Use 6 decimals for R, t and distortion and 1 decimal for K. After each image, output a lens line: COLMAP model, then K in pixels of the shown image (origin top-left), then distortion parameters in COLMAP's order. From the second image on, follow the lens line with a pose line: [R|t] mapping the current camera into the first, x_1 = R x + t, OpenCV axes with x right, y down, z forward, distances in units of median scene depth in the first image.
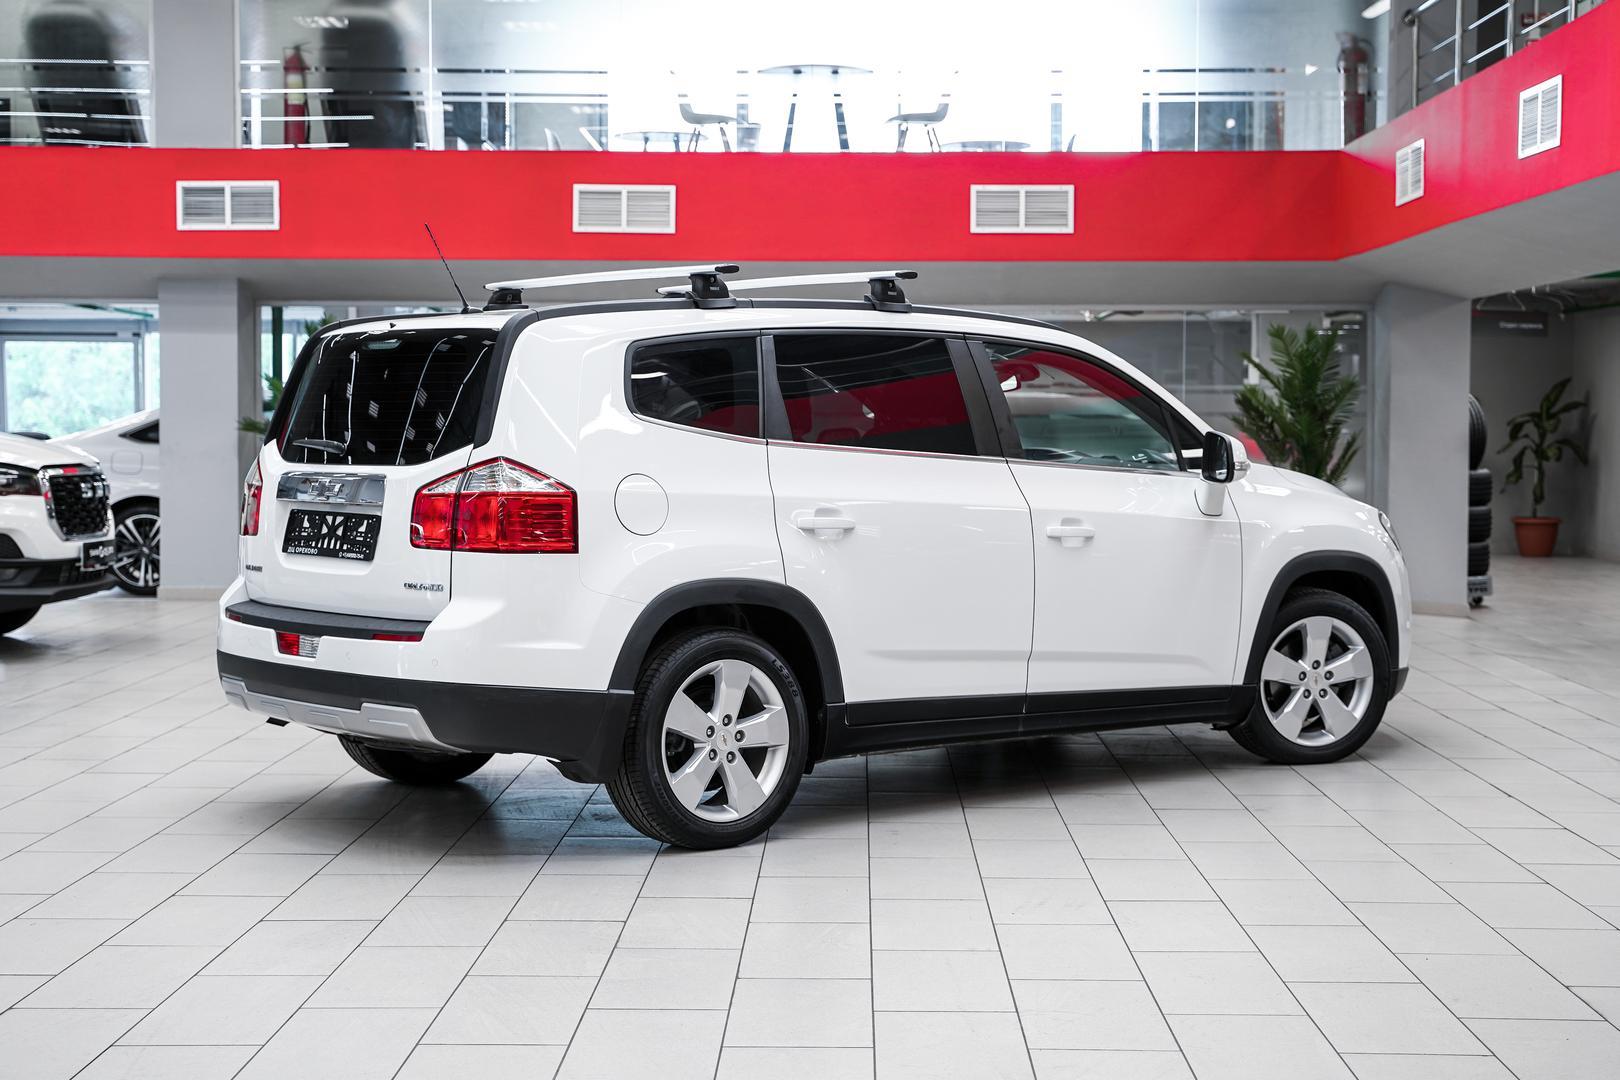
lens RADIAL K [[2368.3, 0, 810.0], [0, 2368.3, 540.0], [0, 0, 1]] dist [0.572145, -2.592798]
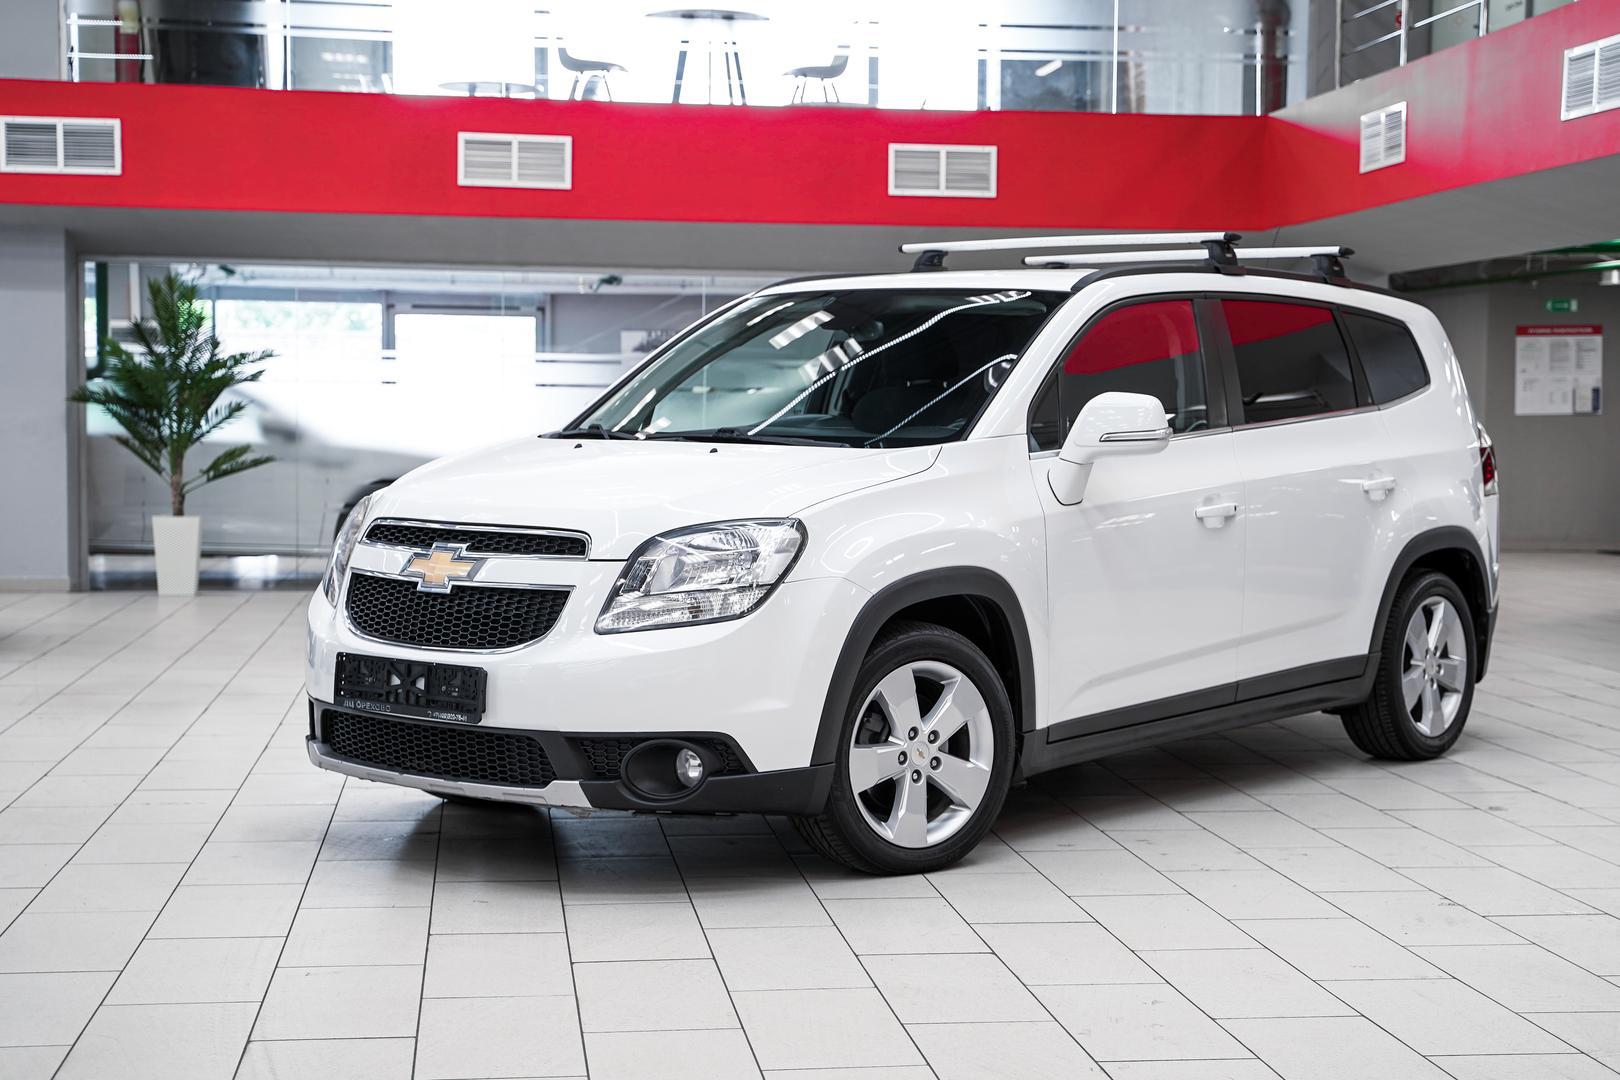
lens RADIAL K [[2523.0, 0, 810.0], [0, 2523.0, 540.0], [0, 0, 1]] dist [0.424769, -0.090139]
pose [[0.989348, -0.005374, 0.145473, -0.109089], [0.004052, 0.999948, 0.009381, -0.002095], [-0.145516, -0.008692, 0.989318, 0.014388]]
